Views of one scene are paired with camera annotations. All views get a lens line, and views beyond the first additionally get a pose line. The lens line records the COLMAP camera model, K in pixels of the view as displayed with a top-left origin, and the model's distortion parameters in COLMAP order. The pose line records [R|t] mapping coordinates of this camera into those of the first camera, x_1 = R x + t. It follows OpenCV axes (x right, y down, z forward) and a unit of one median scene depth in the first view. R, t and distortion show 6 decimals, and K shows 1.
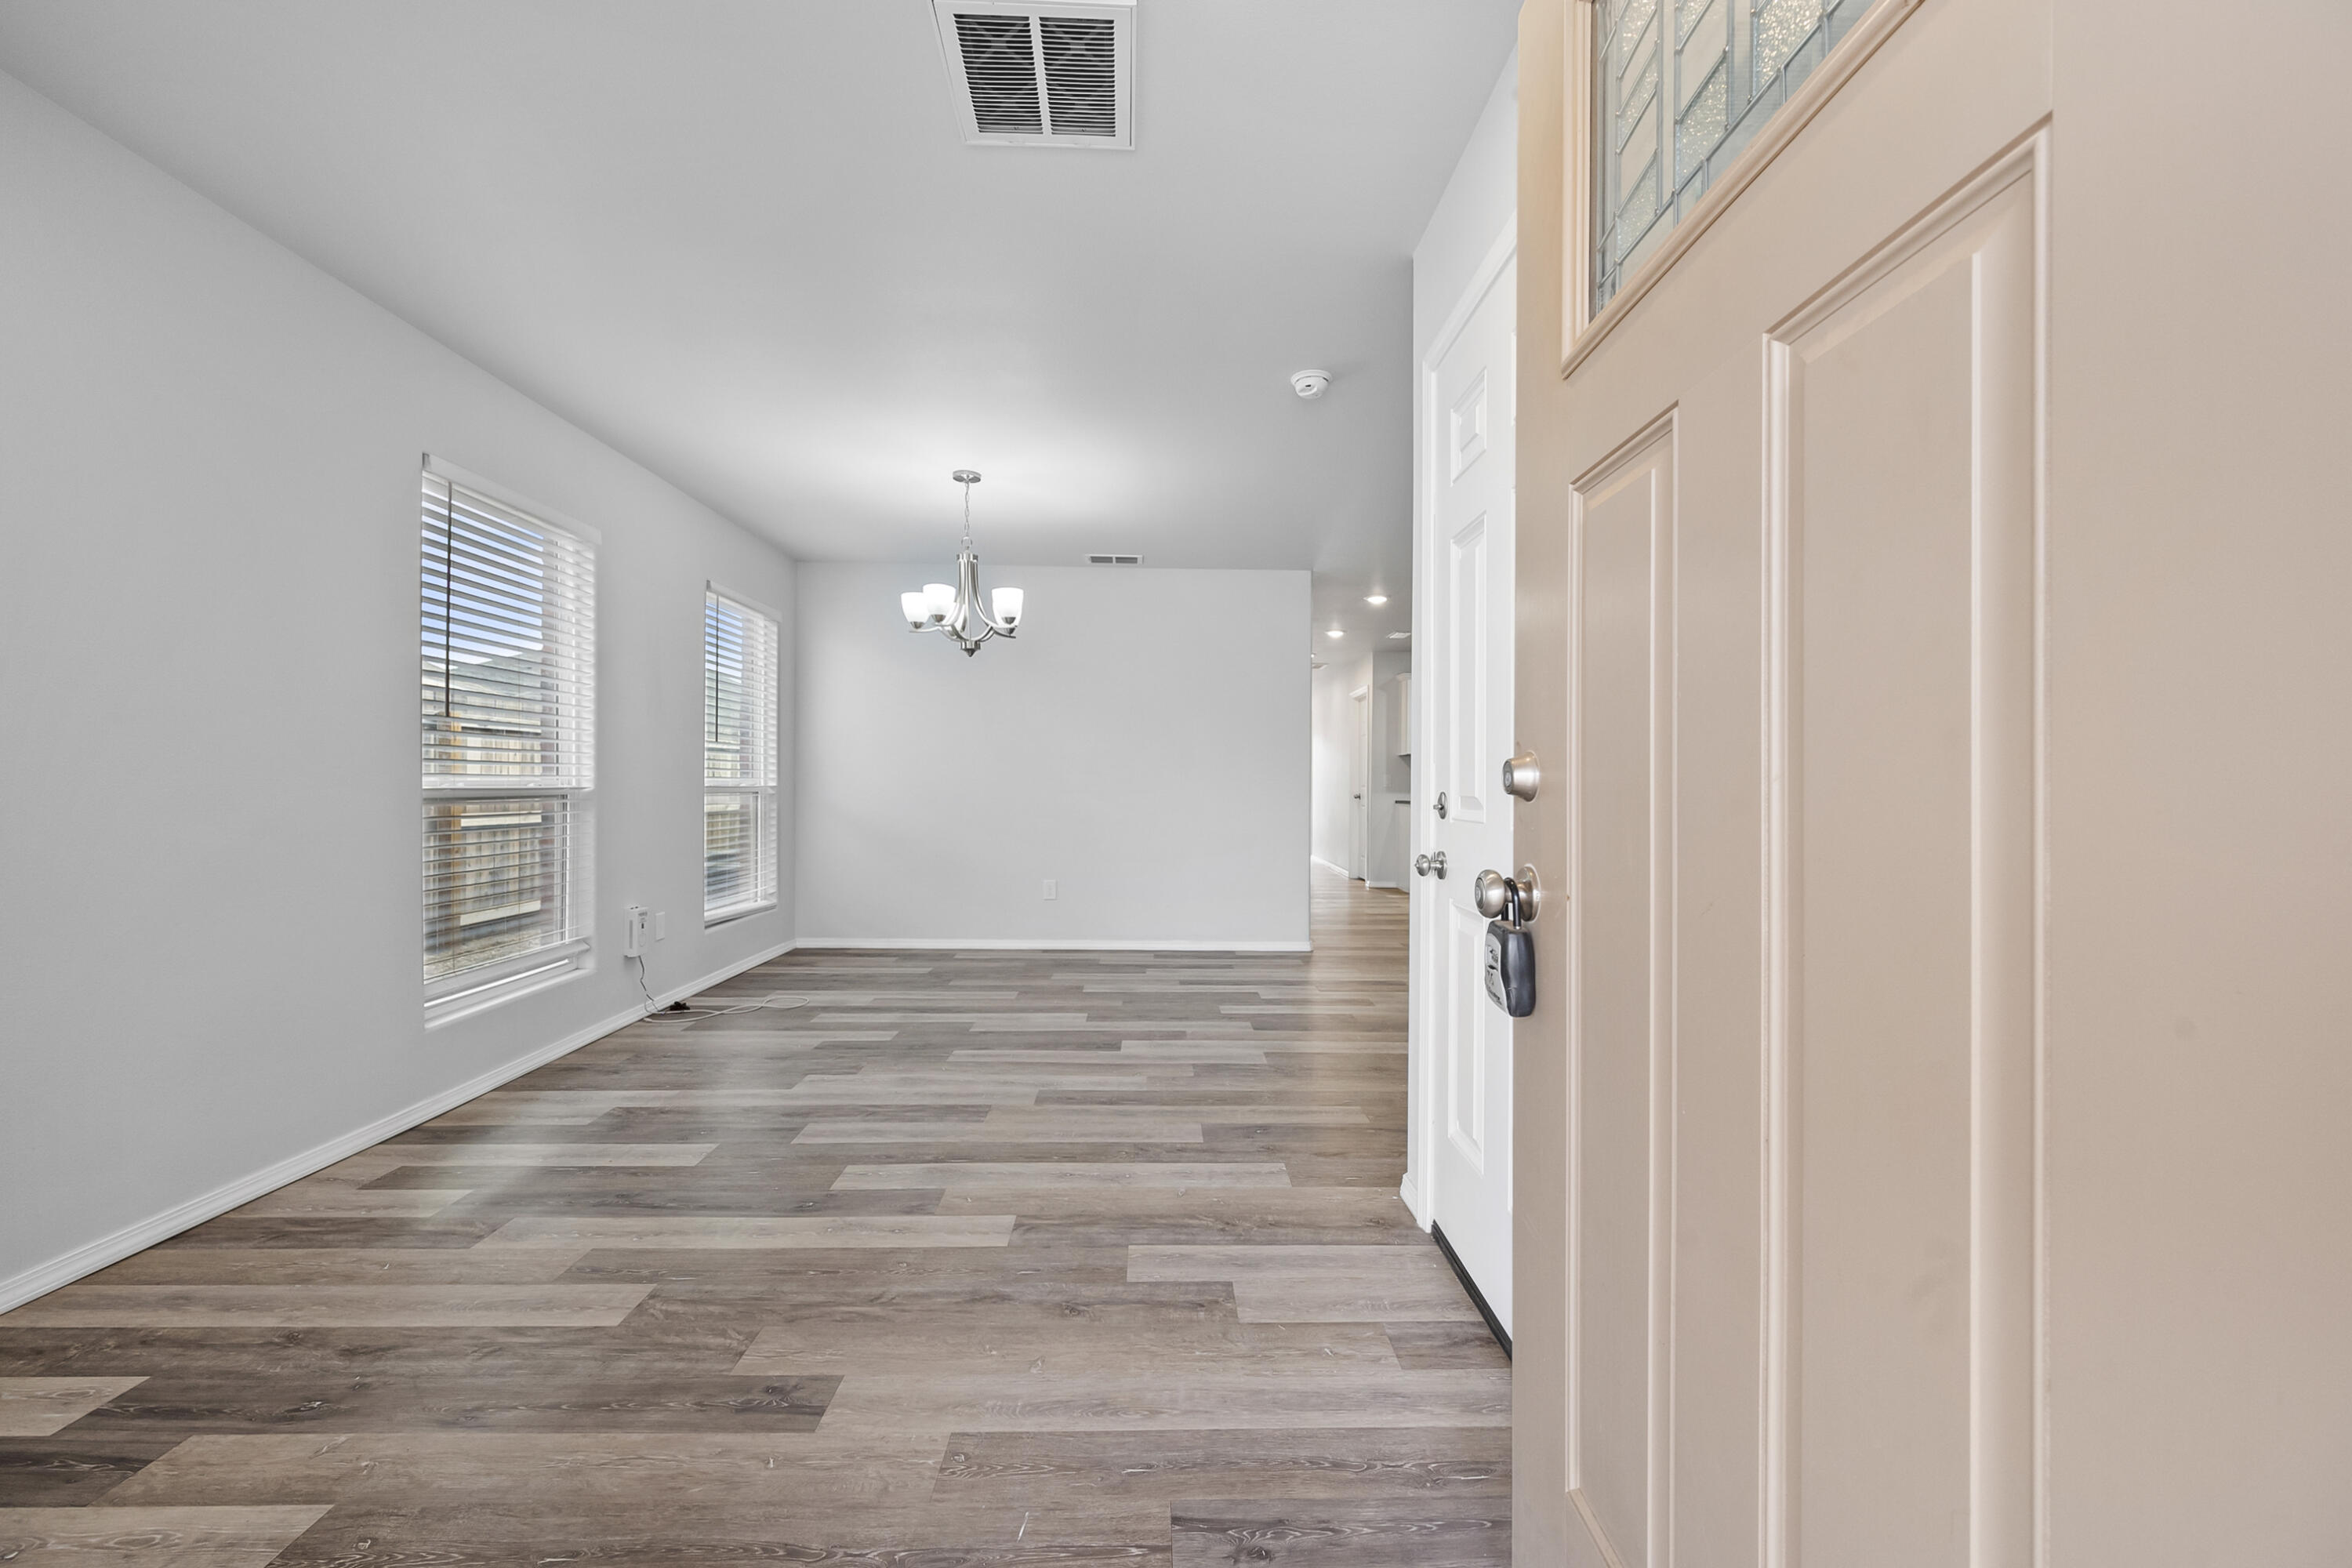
lens RADIAL K [[924.1, 0, 1176.0], [0, 924.1, 784.0], [0, 0, 1]] dist [-0.000342, 0.003095]
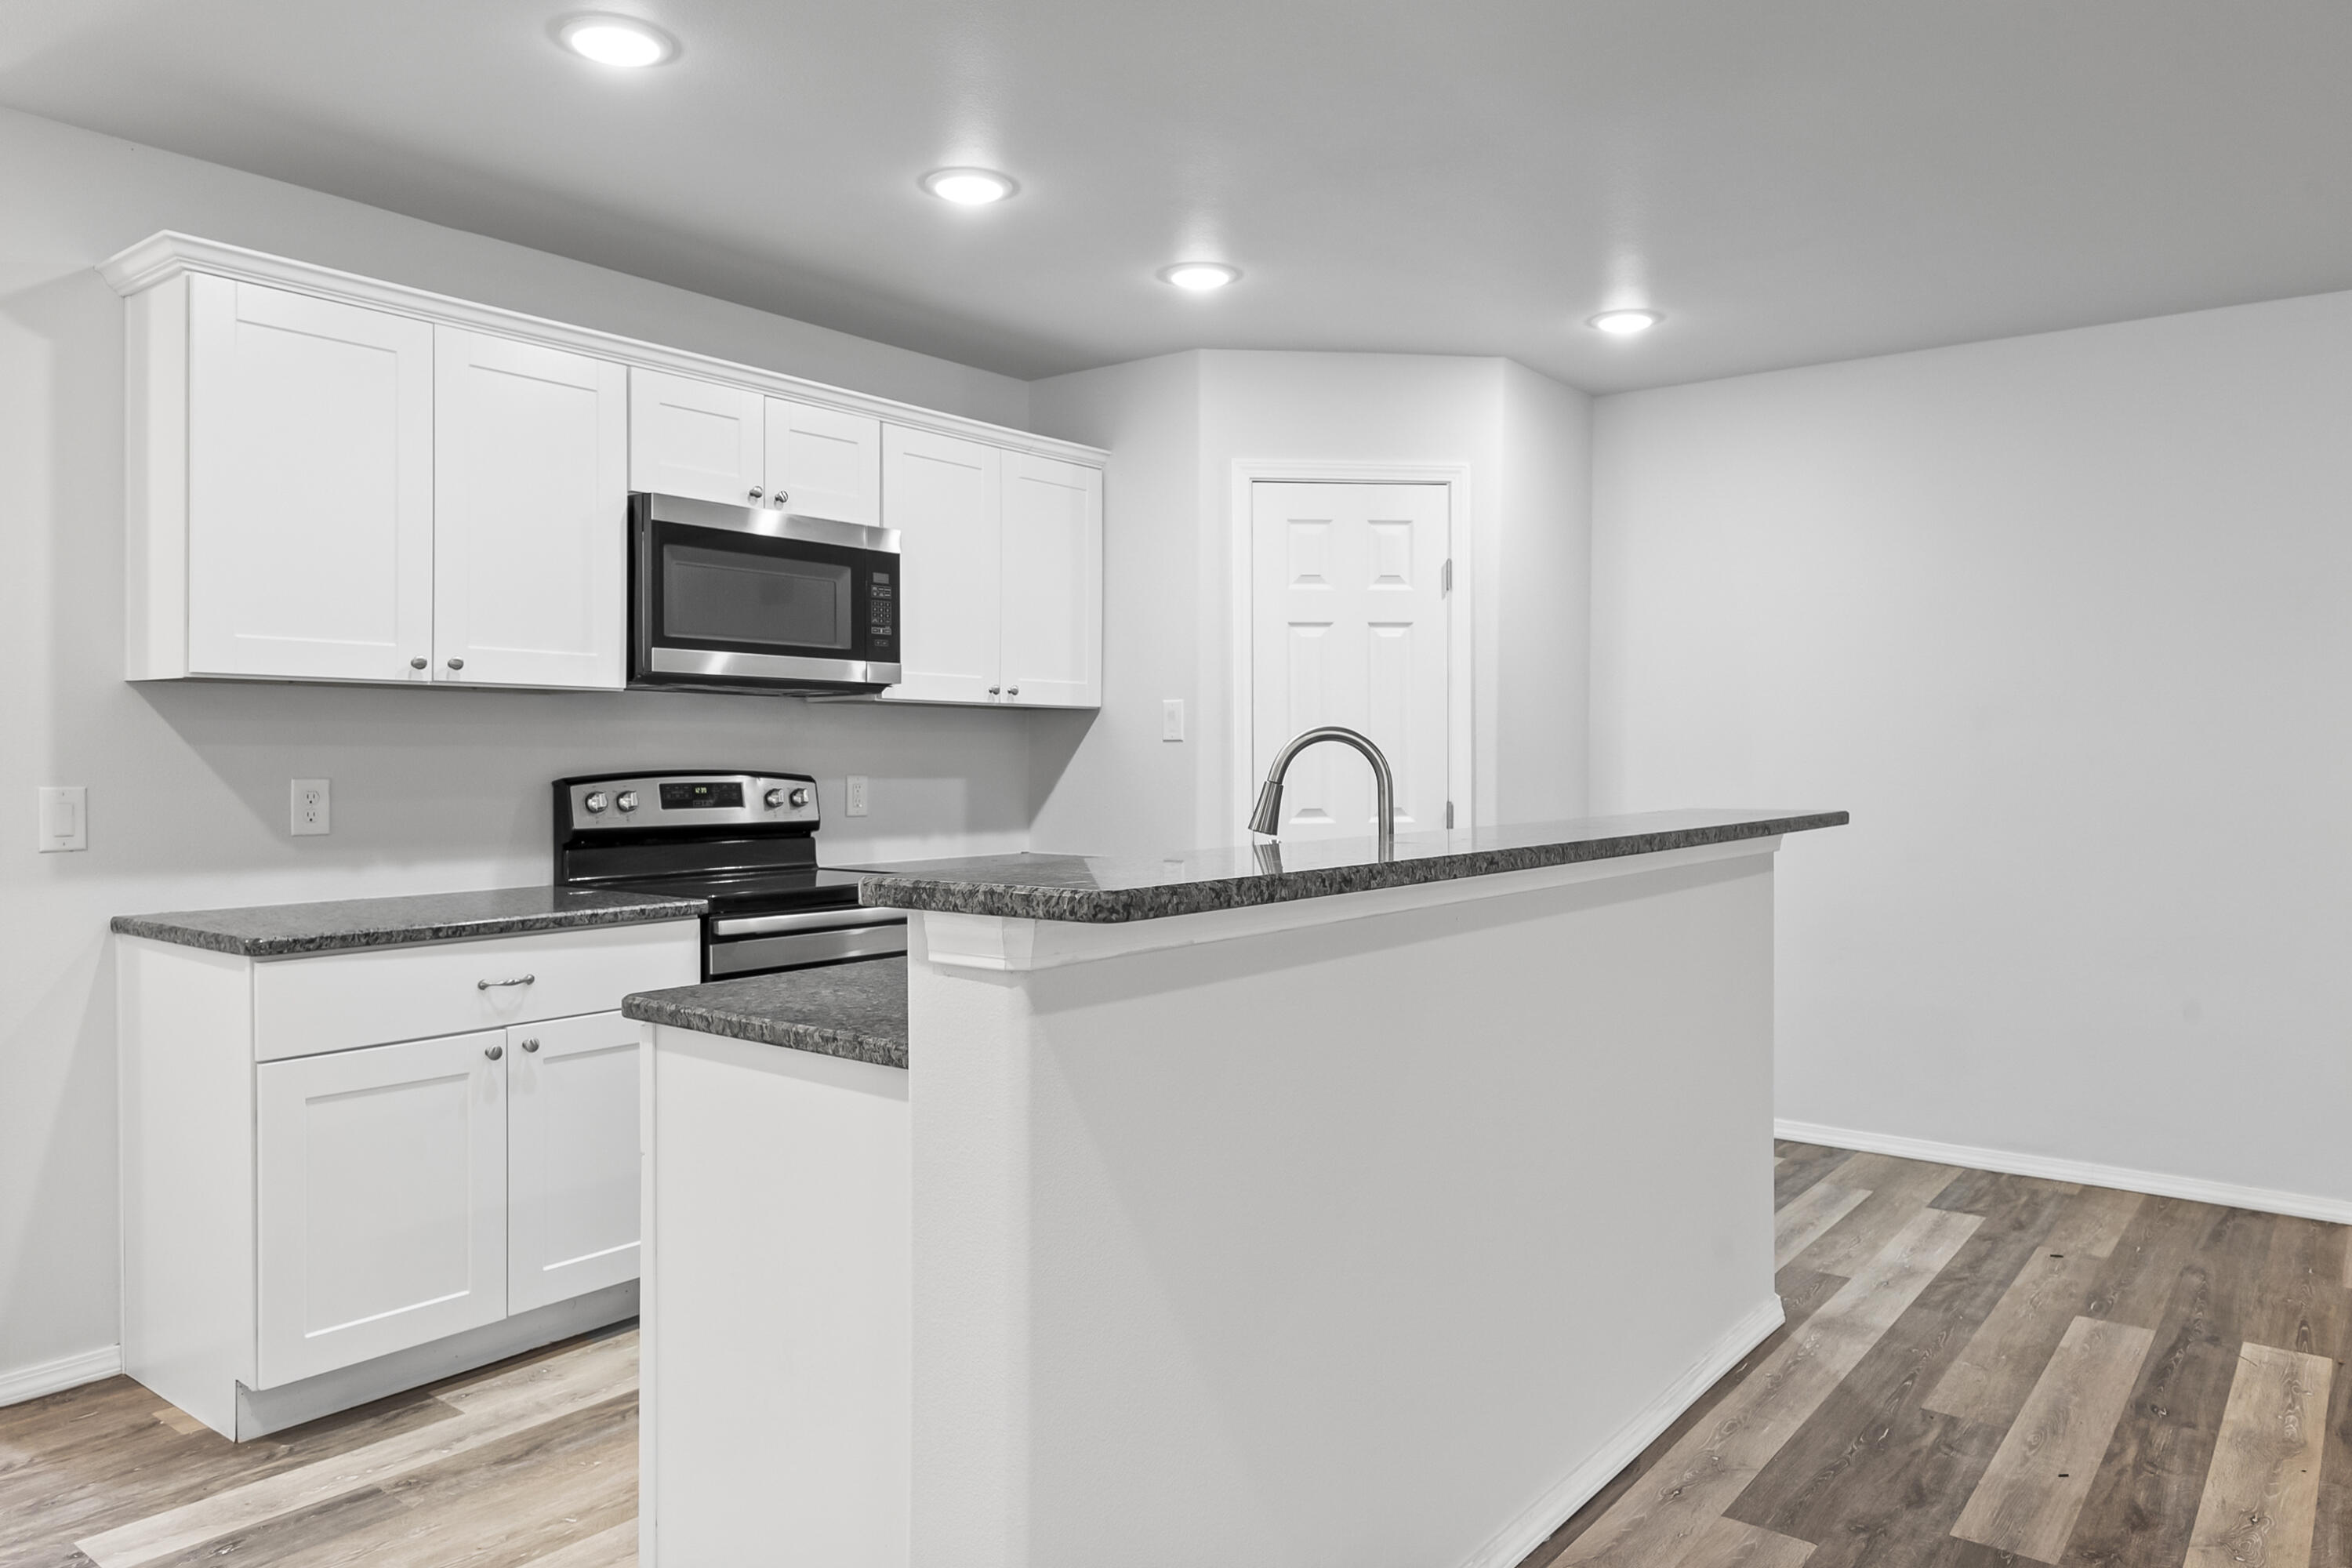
lens RADIAL K [[1561.1, 0, 1183.4], [0, 1561.1, 769.7], [0, 0, 1]] dist [-0.005707, -0.000987]
pose [[0.634410, -0.013621, 0.772877, 0.441179], [0.003810, 0.999888, 0.014495, -0.056296], [-0.772987, -0.006251, 0.634391, 2.121504]]
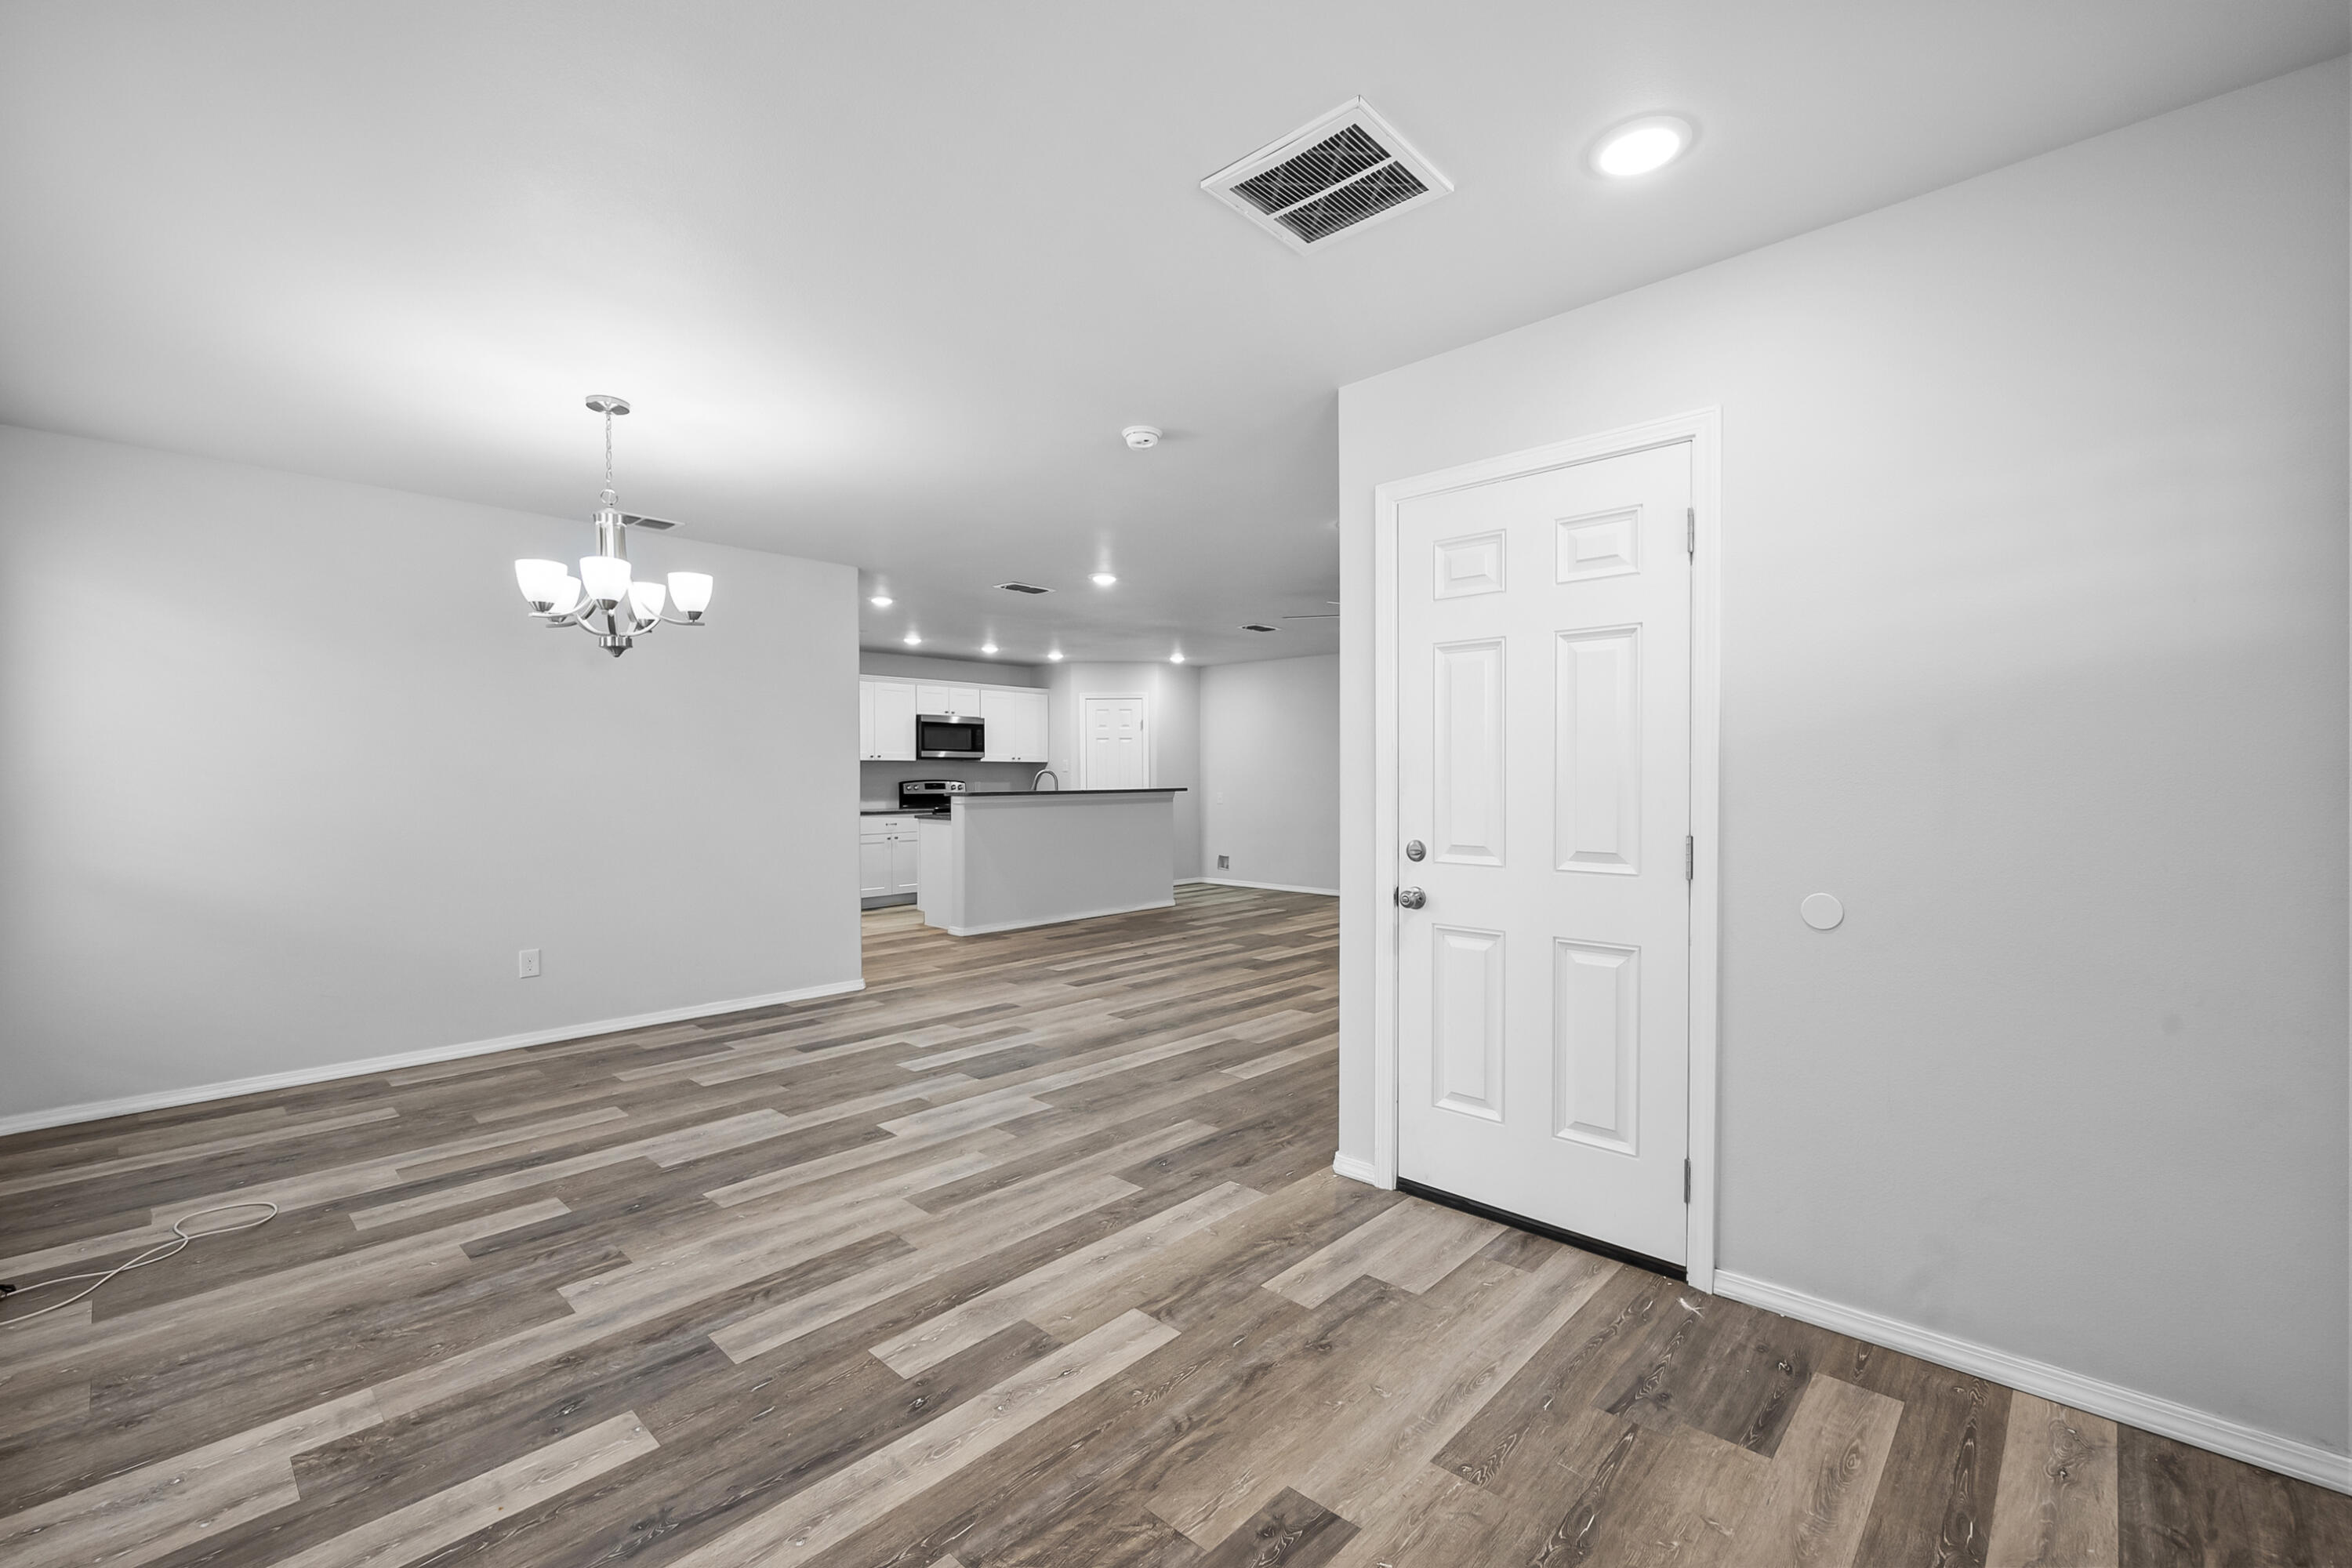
lens RADIAL K [[993.0, 0, 1176.0], [0, 993.0, 784.0], [0, 0, 1]] dist [-0.002395, -0.000257]
pose [[0.702415, -0.016333, 0.711580, -0.687858], [0.008421, 0.999857, 0.014638, -0.067550], [-0.711718, -0.004290, 0.702453, 0.208253]]
